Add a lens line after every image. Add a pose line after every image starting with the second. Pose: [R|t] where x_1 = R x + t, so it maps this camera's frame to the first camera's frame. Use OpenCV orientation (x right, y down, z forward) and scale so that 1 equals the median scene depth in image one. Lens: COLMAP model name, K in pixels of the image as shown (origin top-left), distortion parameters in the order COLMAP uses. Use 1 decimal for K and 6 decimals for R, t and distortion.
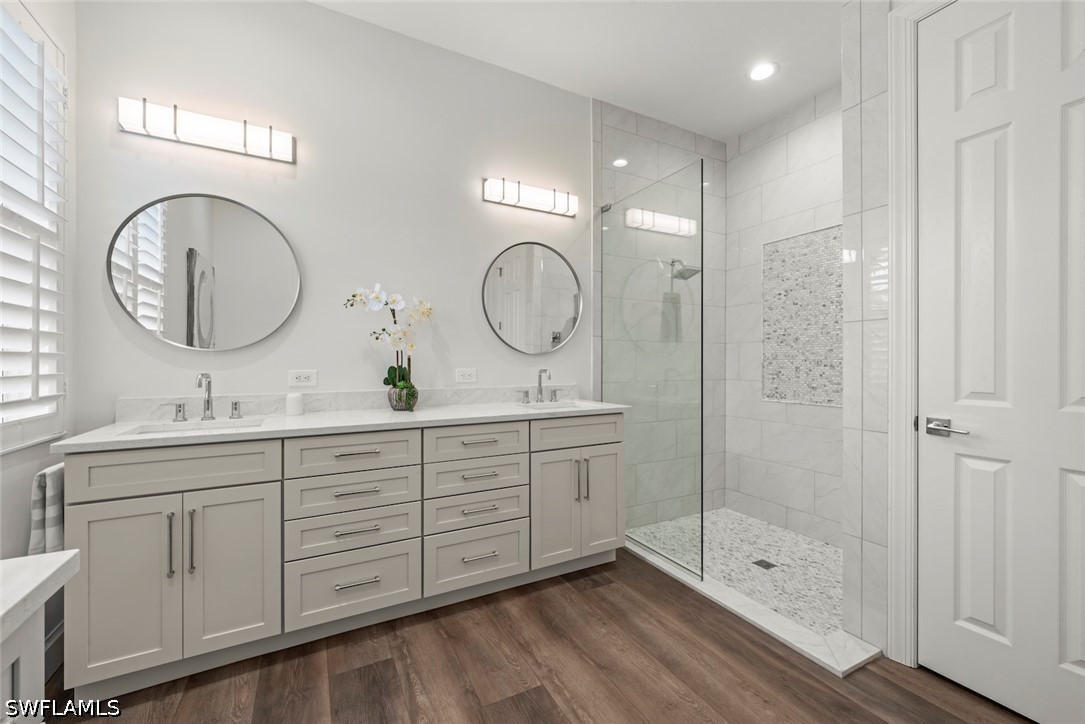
lens RADIAL K [[422.5, 0, 541.3], [0, 422.5, 360.4], [0, 0, 1]] dist [0.000318, -0.000277]
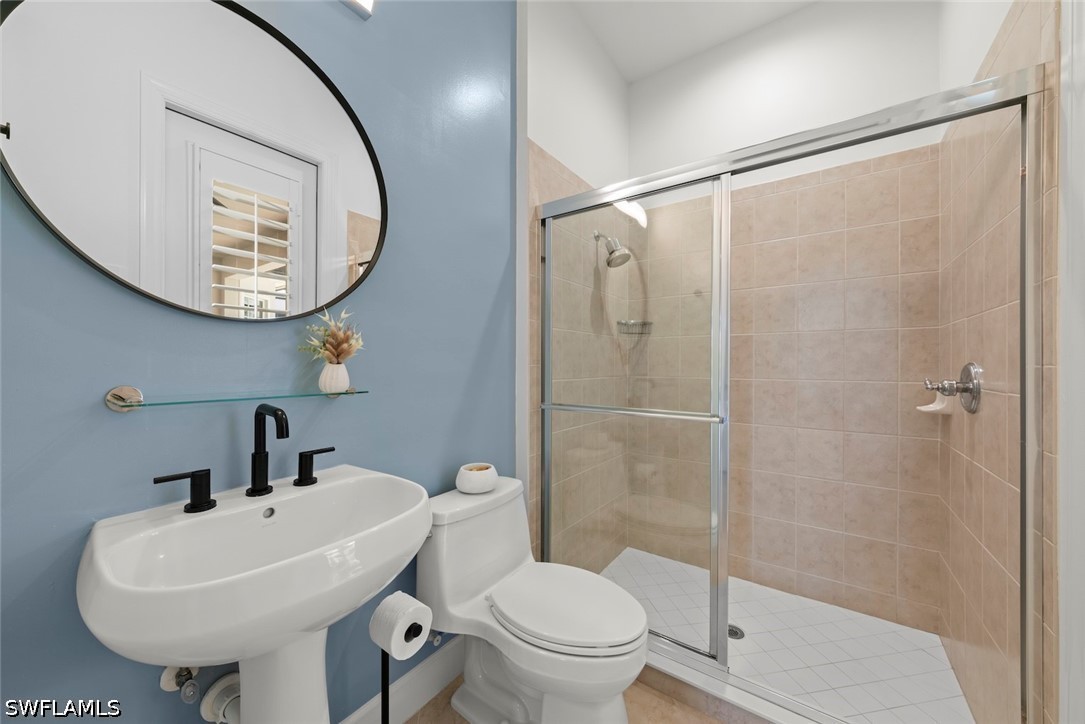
lens RADIAL K [[399.4, 0, 540.5], [0, 399.4, 361.5], [0, 0, 1]] dist [-0.000046, -0.000003]
pose [[0.893877, -0.001029, 0.448311, 0.058173], [0.000890, 0.999999, 0.000521, -0.015292], [-0.448312, -0.000067, 0.893877, 0.584136]]
